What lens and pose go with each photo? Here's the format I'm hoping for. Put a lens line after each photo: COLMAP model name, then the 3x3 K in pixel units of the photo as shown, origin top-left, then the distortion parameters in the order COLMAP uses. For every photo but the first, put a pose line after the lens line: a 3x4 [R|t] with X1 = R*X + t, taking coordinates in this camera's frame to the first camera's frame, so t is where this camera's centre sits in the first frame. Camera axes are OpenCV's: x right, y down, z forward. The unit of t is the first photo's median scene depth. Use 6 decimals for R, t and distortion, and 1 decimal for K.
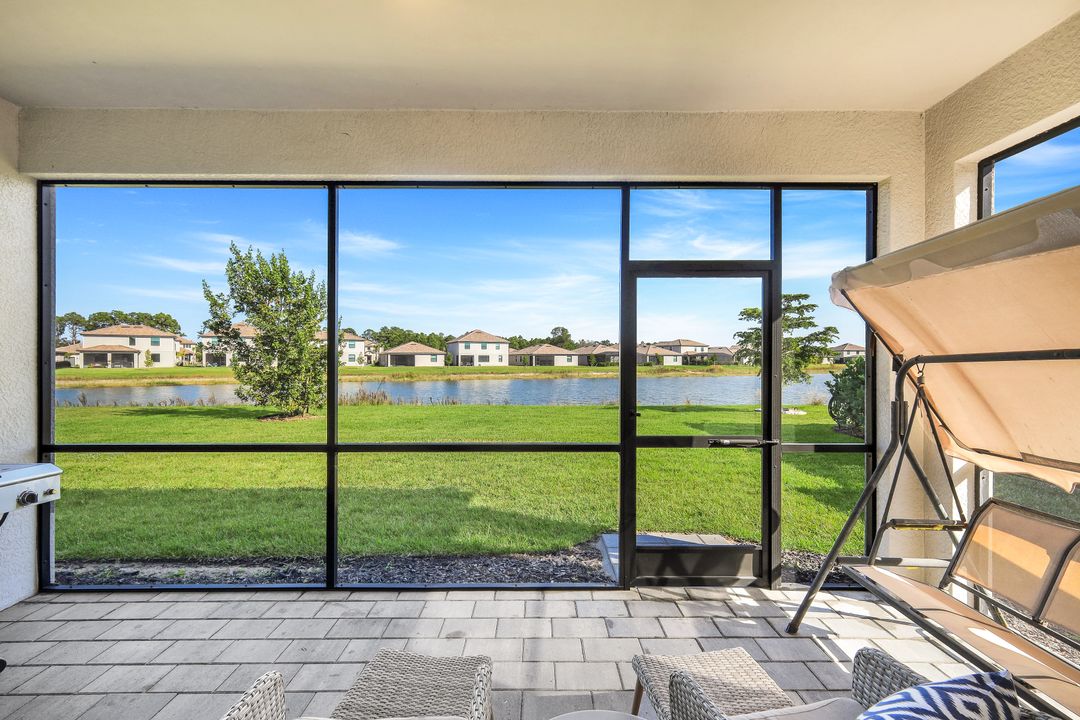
lens RADIAL K [[475.5, 0, 542.0], [0, 475.5, 363.2], [0, 0, 1]] dist [0.001378, 0.000064]
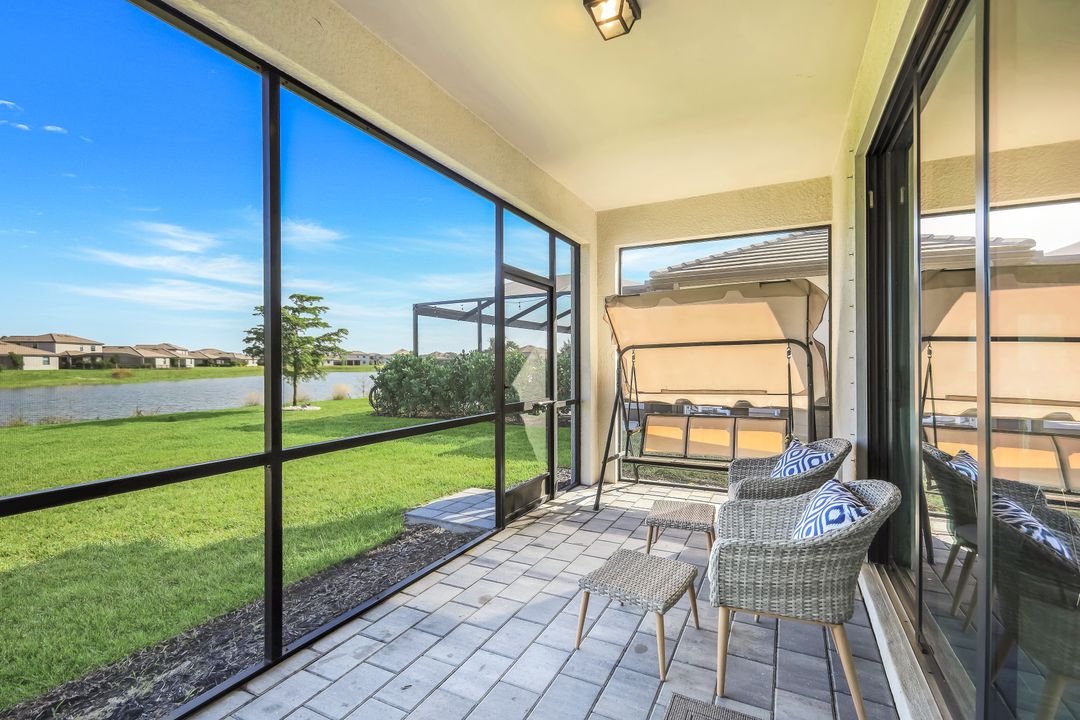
lens RADIAL K [[475.5, 0, 544.3], [0, 475.5, 361.1], [0, 0, 1]] dist [0.001378, 0.000064]
pose [[0.459716, 0.000573, 0.888066, -0.196956], [0.007550, 0.999961, -0.004553, 0.009999], [-0.888034, 0.008798, 0.459694, 0.074845]]
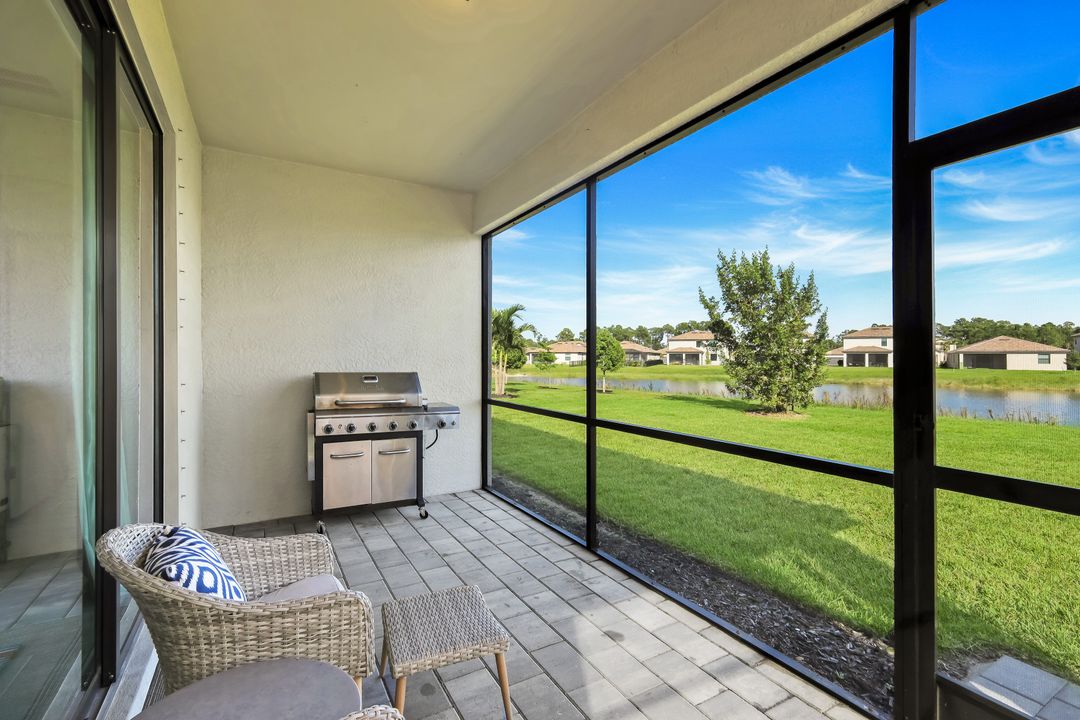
lens RADIAL K [[475.5, 0, 539.9], [0, 475.5, 359.7], [0, 0, 1]] dist [0.001378, 0.000064]
pose [[0.496943, 0.004593, -0.867771, 0.100299], [-0.011704, 0.999931, -0.001410, 0.008939], [0.867704, 0.010857, 0.496963, 0.078887]]
